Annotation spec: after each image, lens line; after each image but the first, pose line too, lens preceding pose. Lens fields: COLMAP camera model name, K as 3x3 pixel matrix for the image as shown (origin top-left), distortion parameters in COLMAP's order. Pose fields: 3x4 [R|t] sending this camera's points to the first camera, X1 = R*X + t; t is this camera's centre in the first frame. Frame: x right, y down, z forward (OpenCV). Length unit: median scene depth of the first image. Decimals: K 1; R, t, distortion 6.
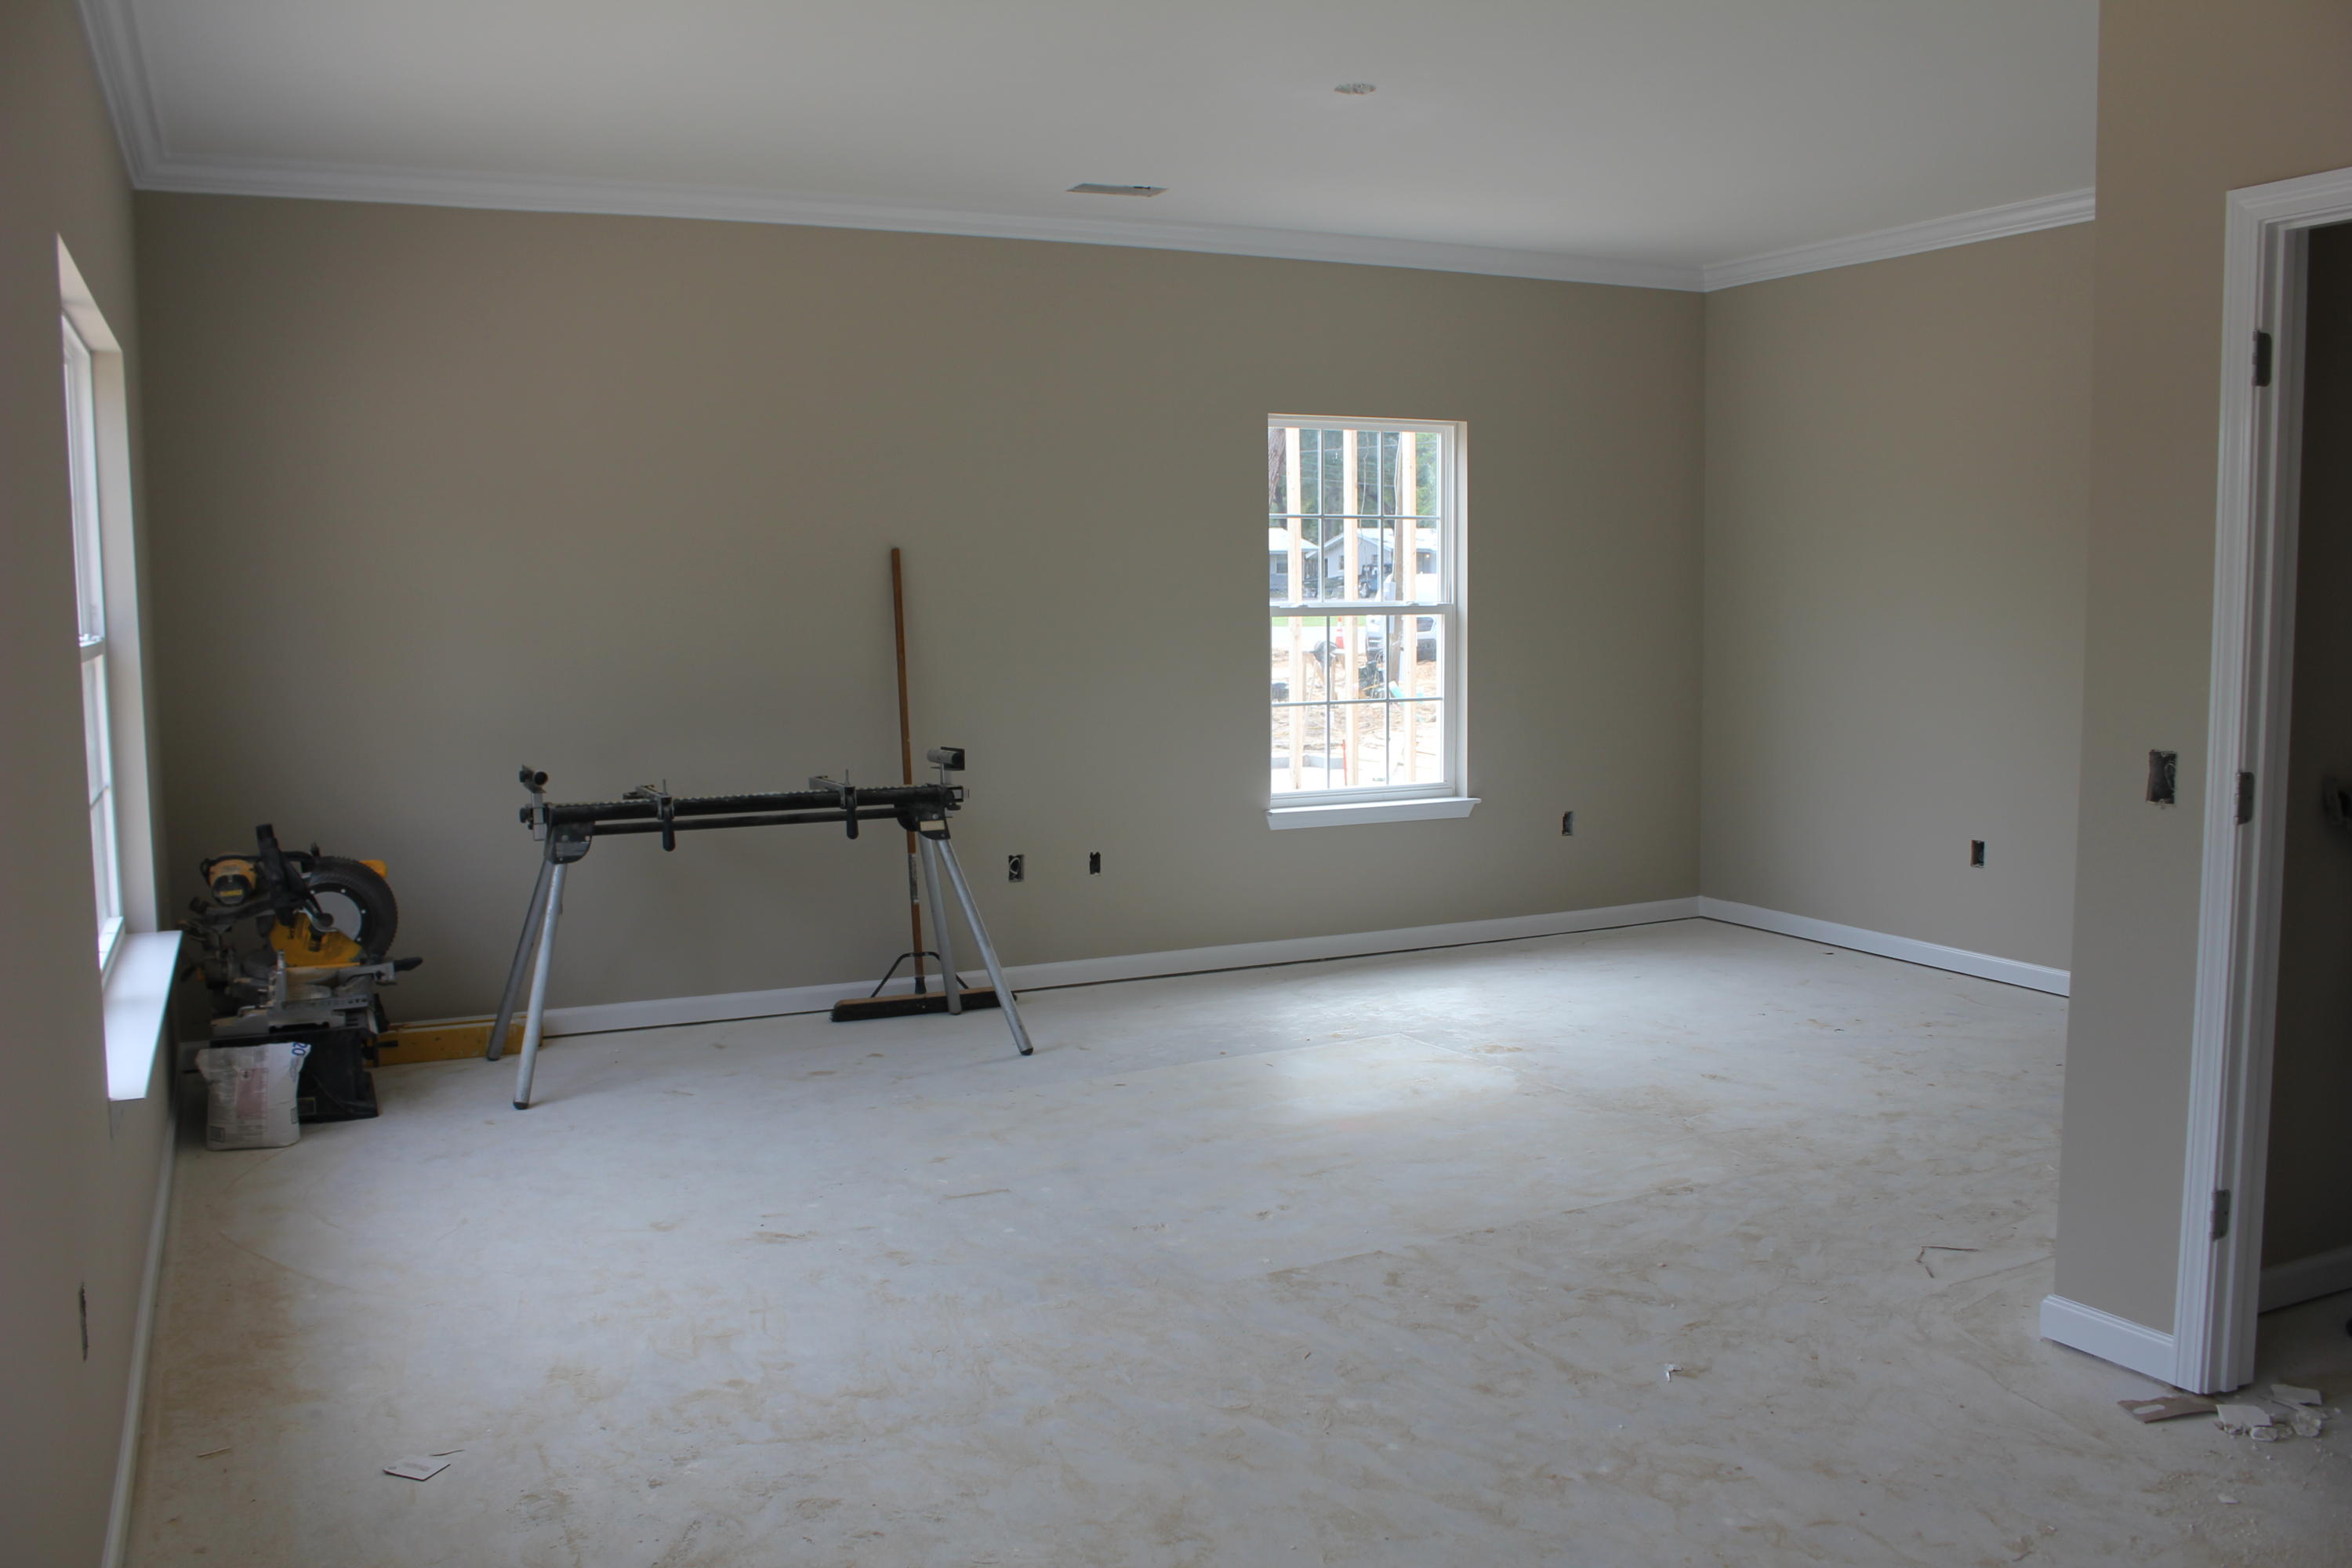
lens RADIAL K [[1967.0, 0, 1176.0], [0, 1967.0, 784.0], [0, 0, 1]] dist [-0.153481, 0.139203]
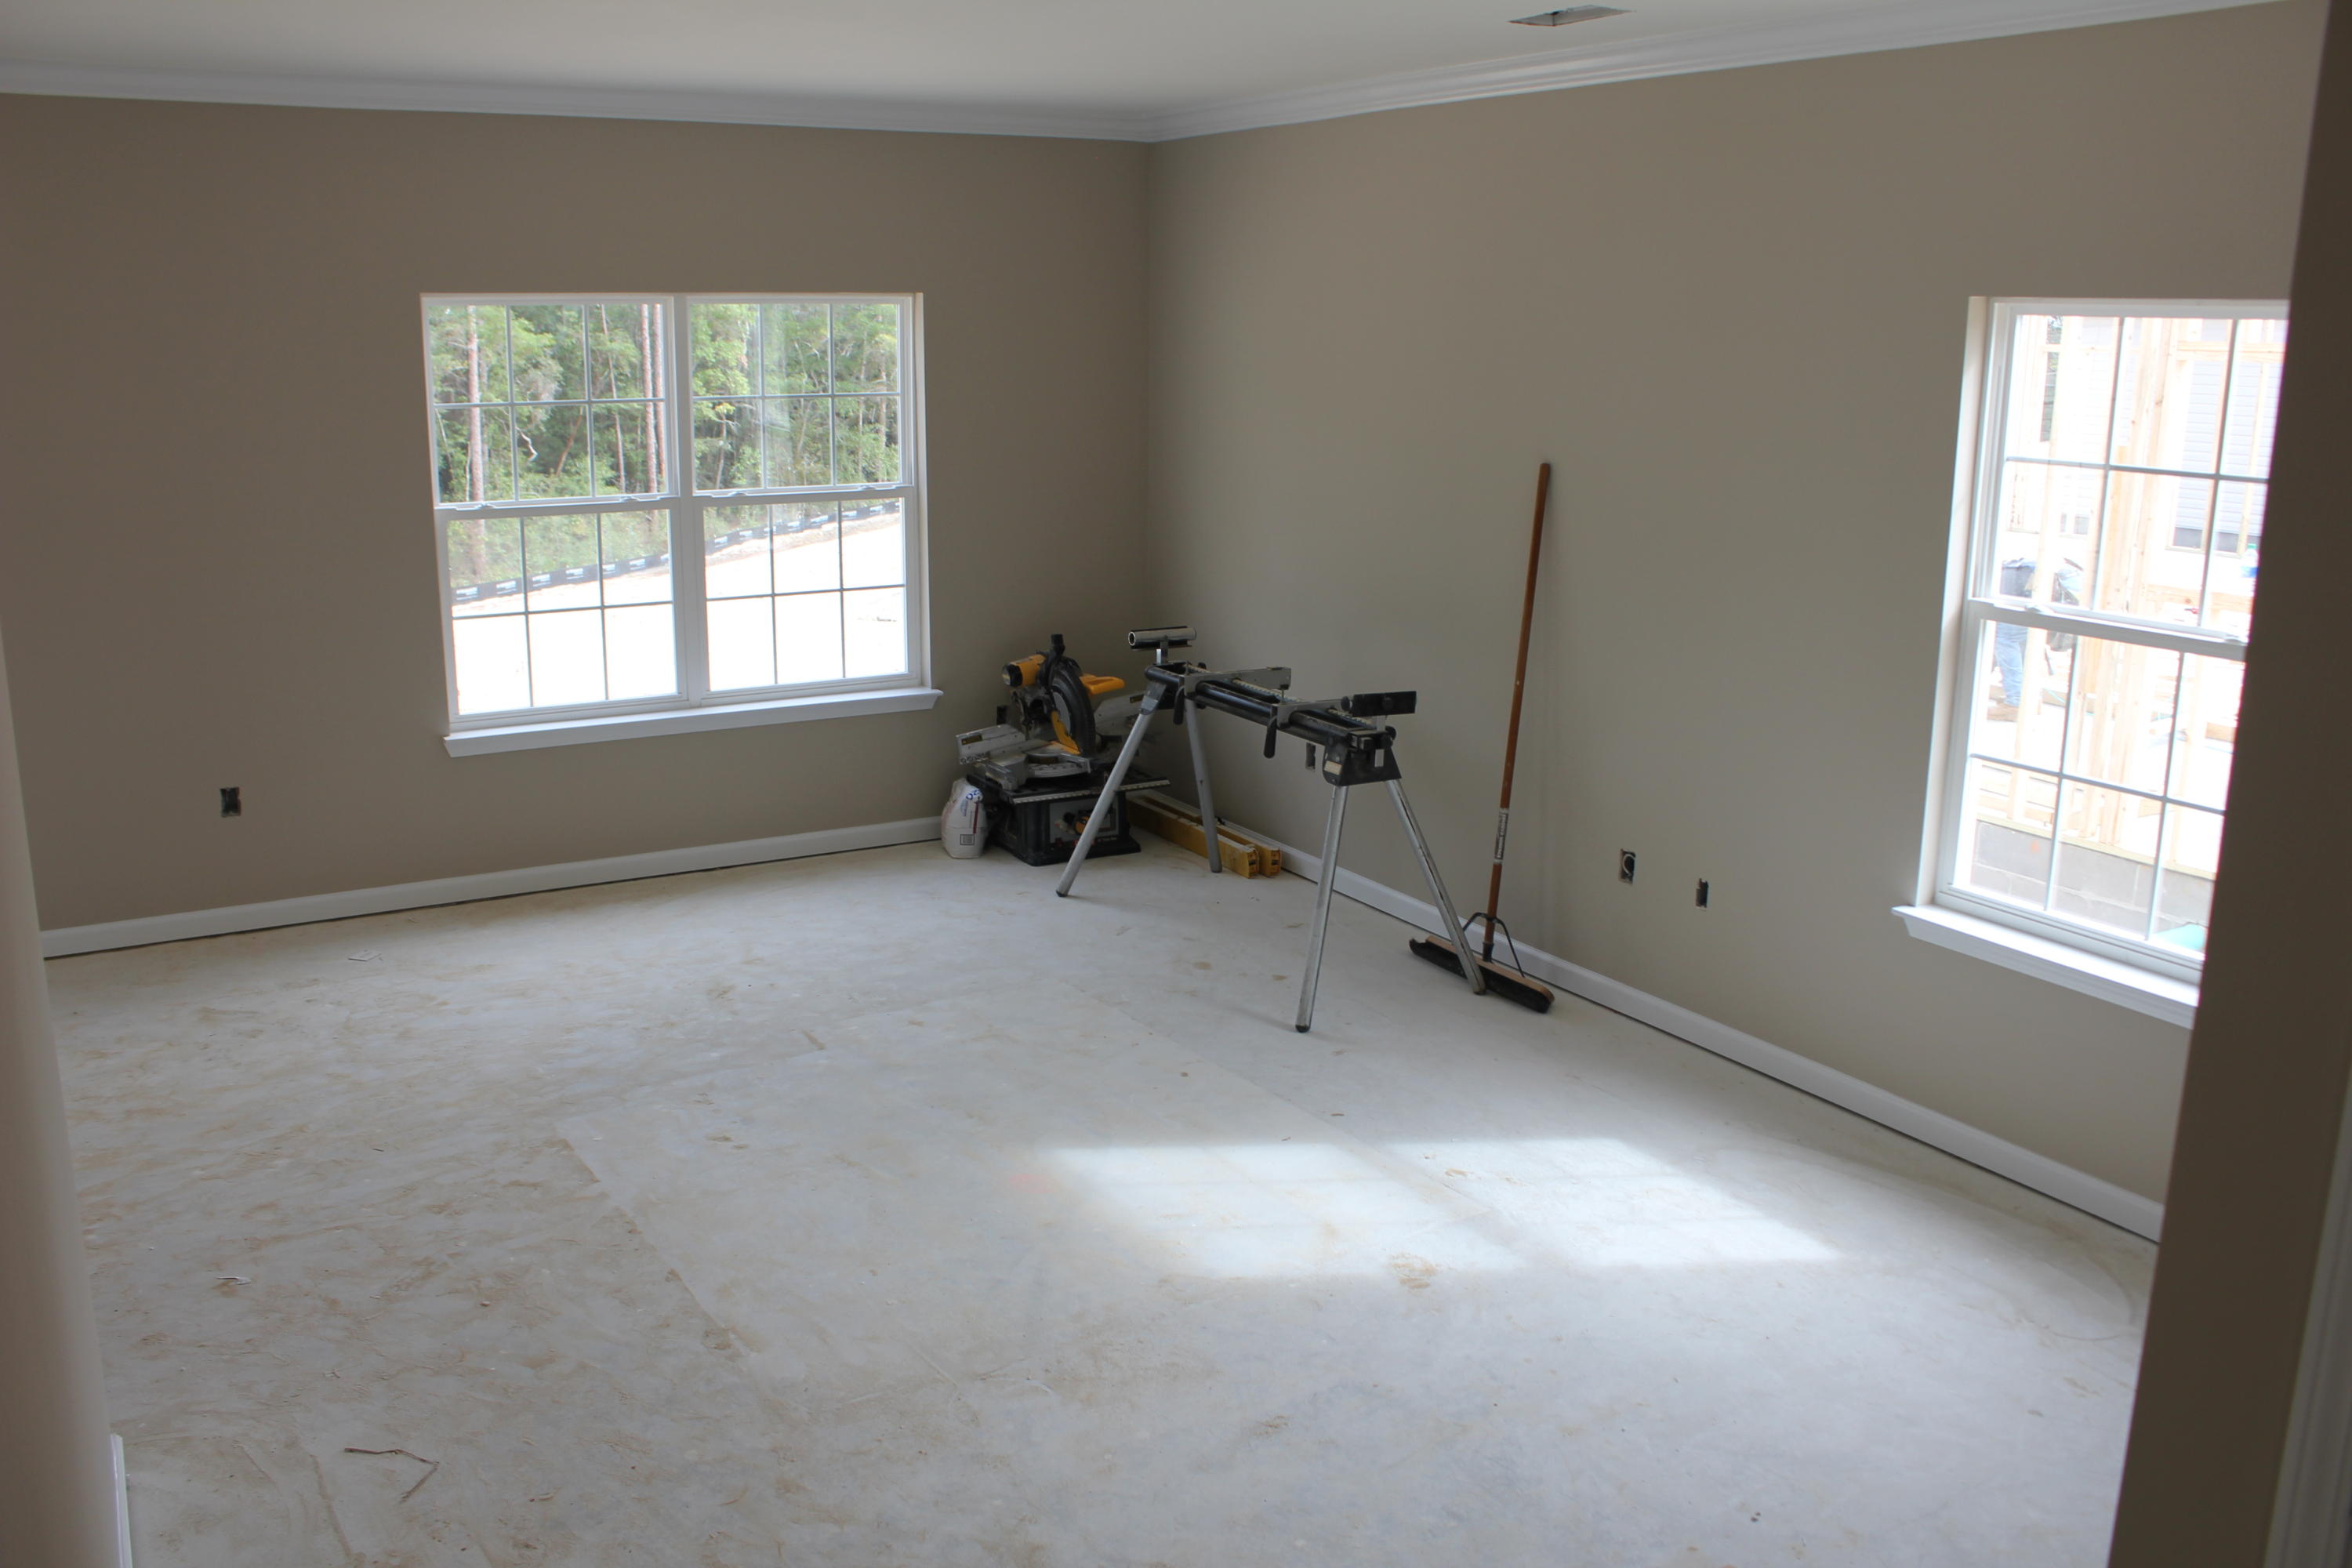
lens RADIAL K [[1967.0, 0, 1176.0], [0, 1967.0, 784.0], [0, 0, 1]] dist [-0.153481, 0.139203]
pose [[0.077459, 0.238484, -0.968052, 1.123881], [-0.109946, 0.967091, 0.229450, -0.257459], [0.990915, 0.088661, 0.101131, 1.196854]]
